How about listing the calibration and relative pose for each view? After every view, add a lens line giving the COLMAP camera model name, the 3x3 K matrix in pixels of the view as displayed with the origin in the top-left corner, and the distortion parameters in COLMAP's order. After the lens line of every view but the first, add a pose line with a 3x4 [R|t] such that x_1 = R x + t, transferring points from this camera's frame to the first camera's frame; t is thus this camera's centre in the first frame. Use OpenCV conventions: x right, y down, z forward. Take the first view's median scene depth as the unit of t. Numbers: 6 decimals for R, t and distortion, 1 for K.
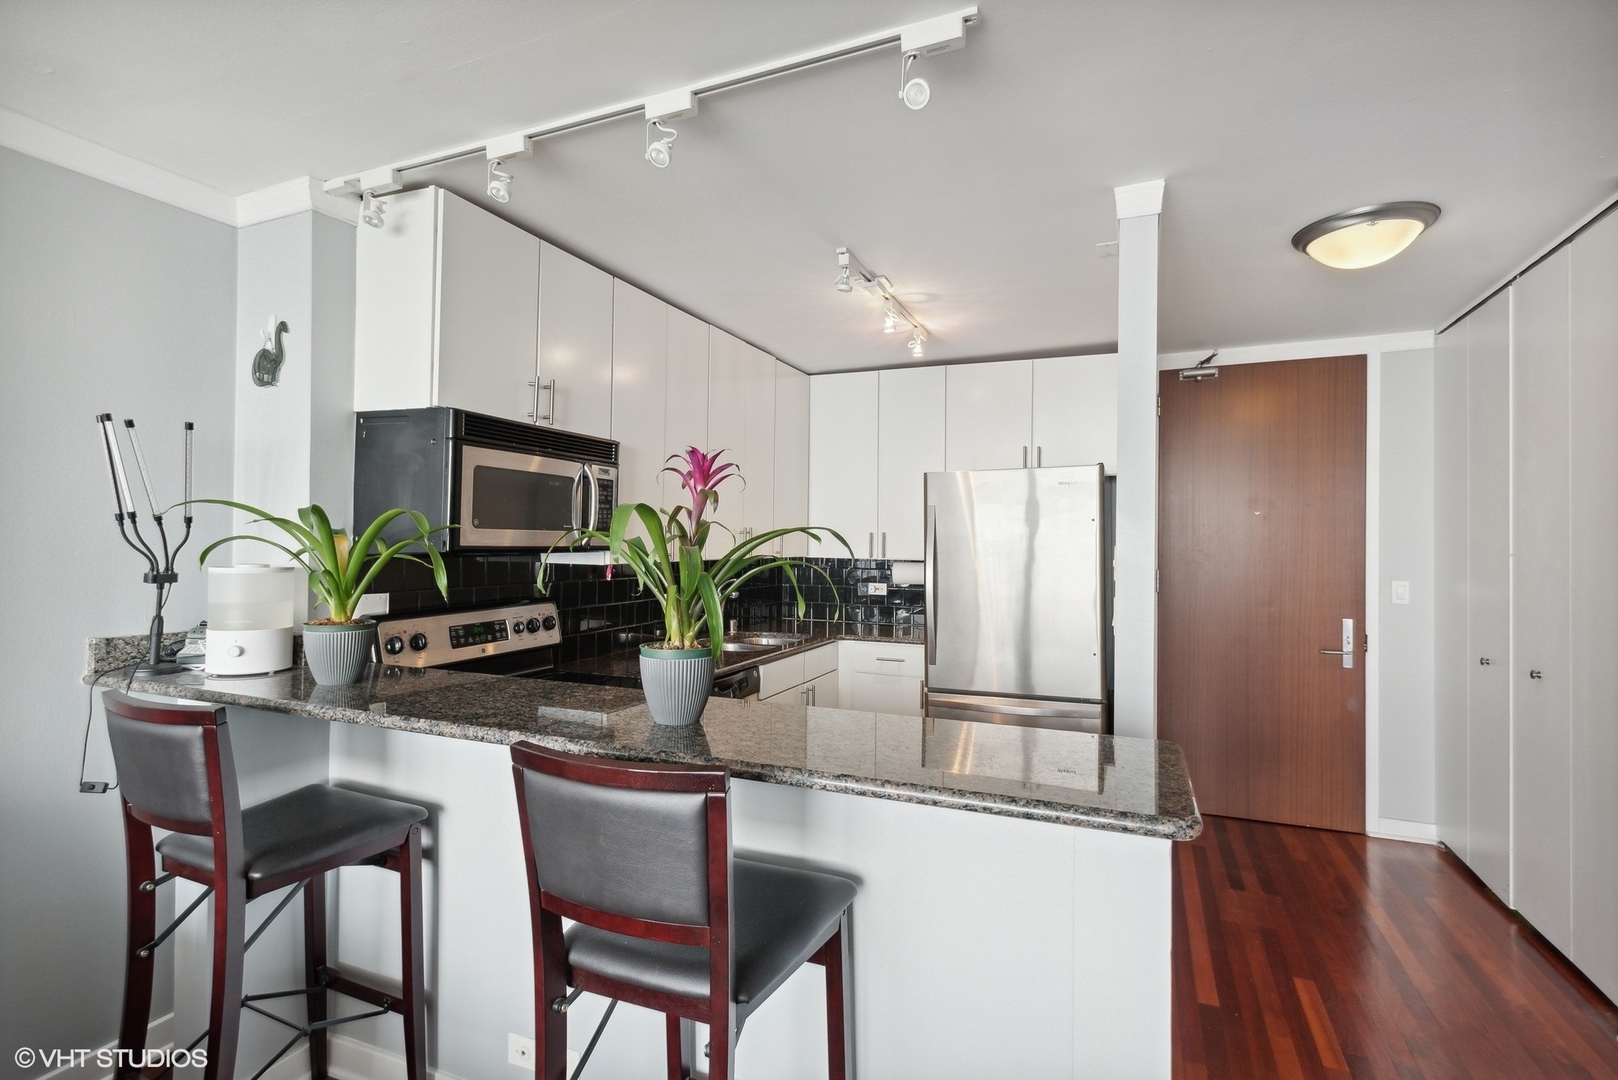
lens RADIAL K [[771.7, 0, 809.0], [0, 771.7, 540.0], [0, 0, 1]] dist [0.031614, 0.000036]
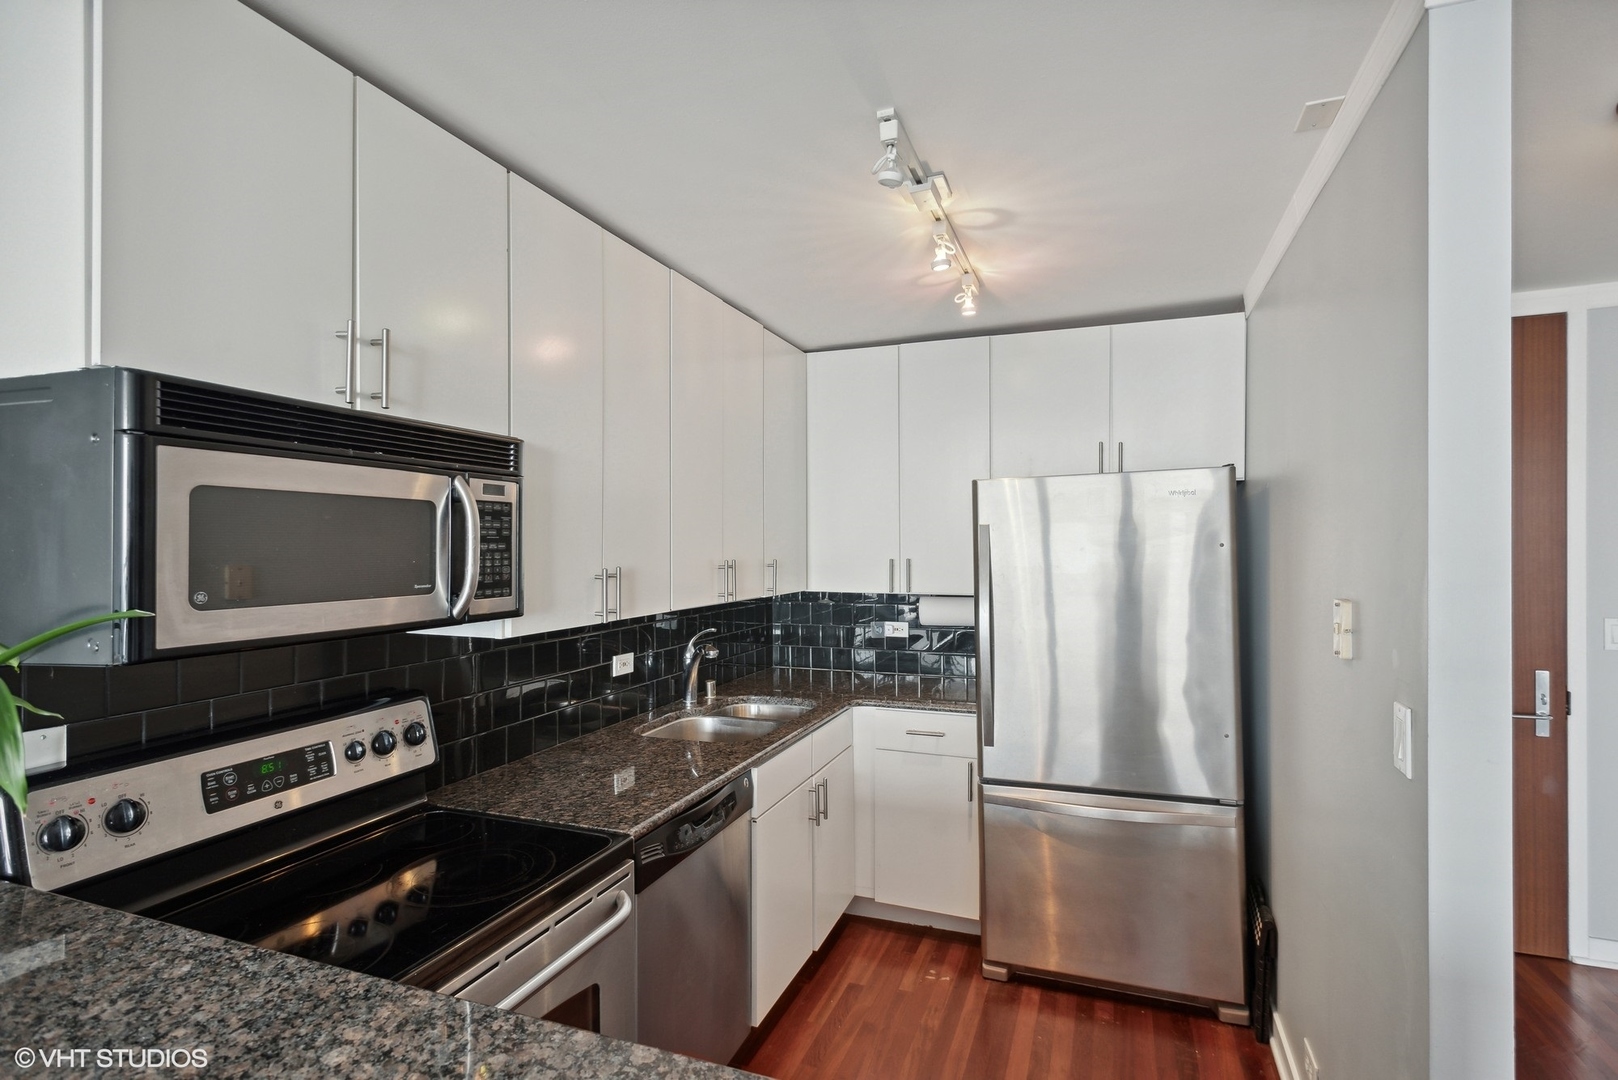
lens RADIAL K [[781.6, 0, 806.2], [0, 781.6, 554.1], [0, 0, 1]] dist [0.024074, -0.000205]
pose [[0.999489, -0.014633, 0.028425, -0.038610], [0.014236, 0.999799, 0.014093, -0.040930], [-0.028625, -0.013682, 0.999497, 0.364514]]
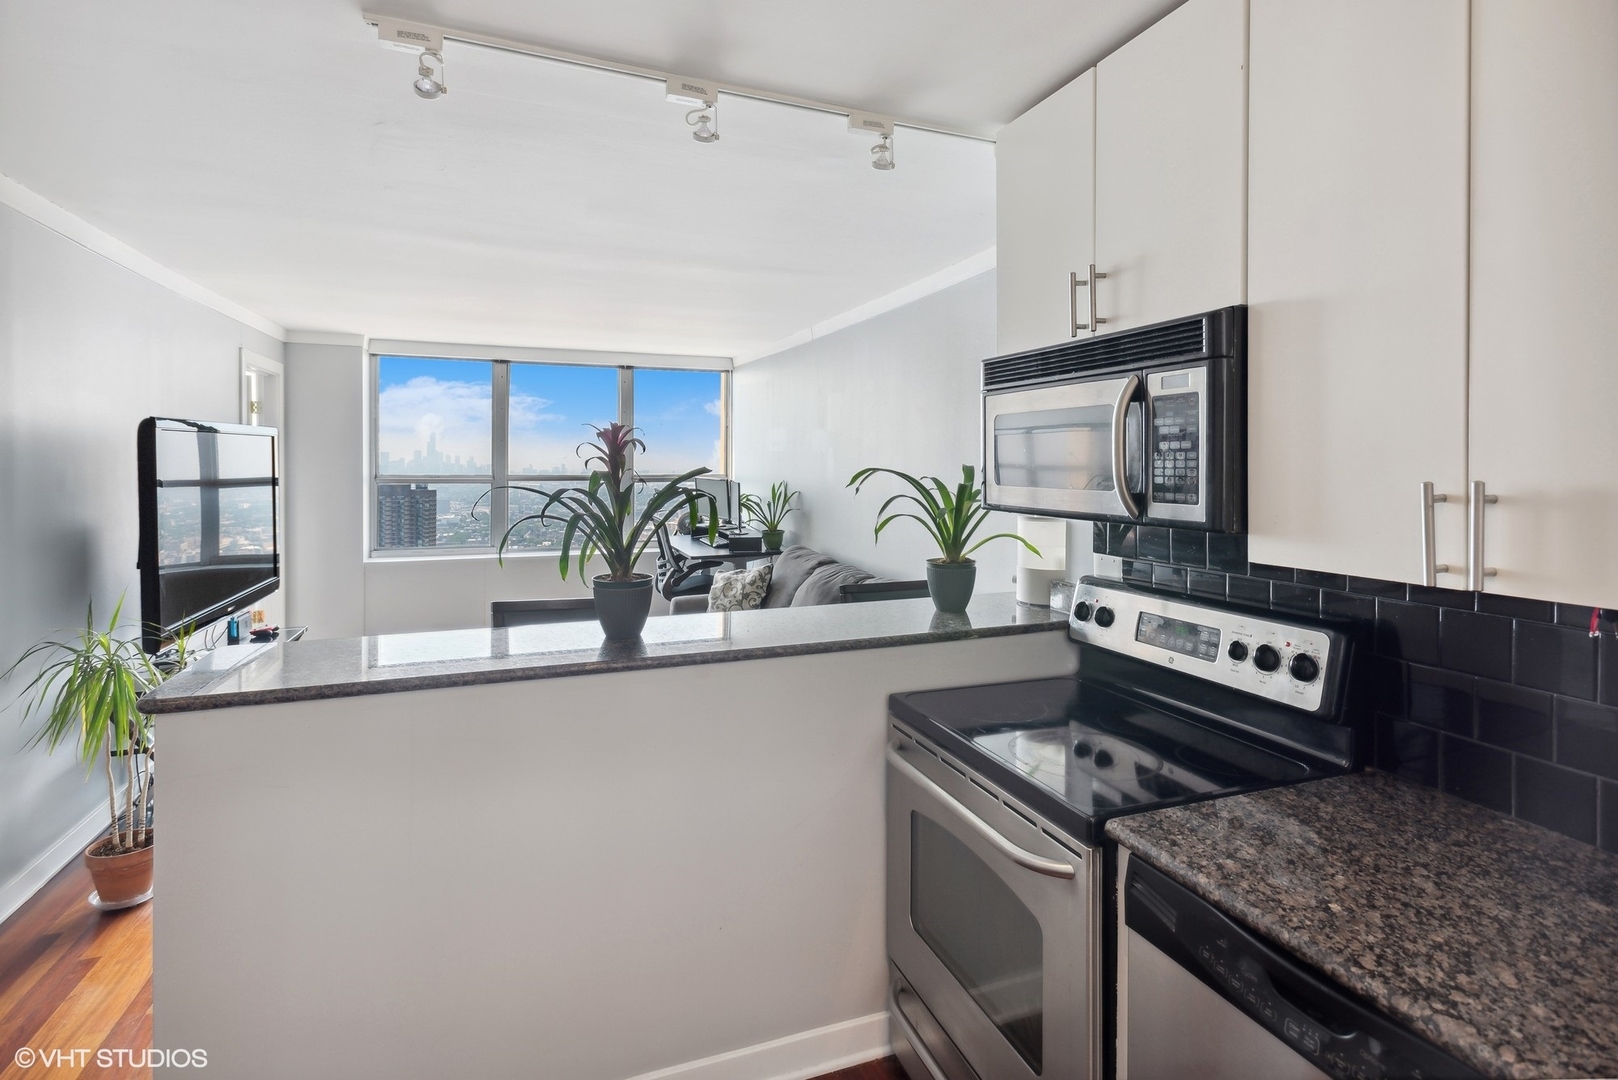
lens RADIAL K [[798.7, 0, 808.4], [0, 798.7, 455.1], [0, 0, 1]] dist [-0.001809, -0.000544]
pose [[-0.726431, -0.011244, -0.687147, 0.279024], [-0.001362, 0.999888, -0.014921, -0.027115], [0.687238, -0.009903, -0.726365, 1.165580]]
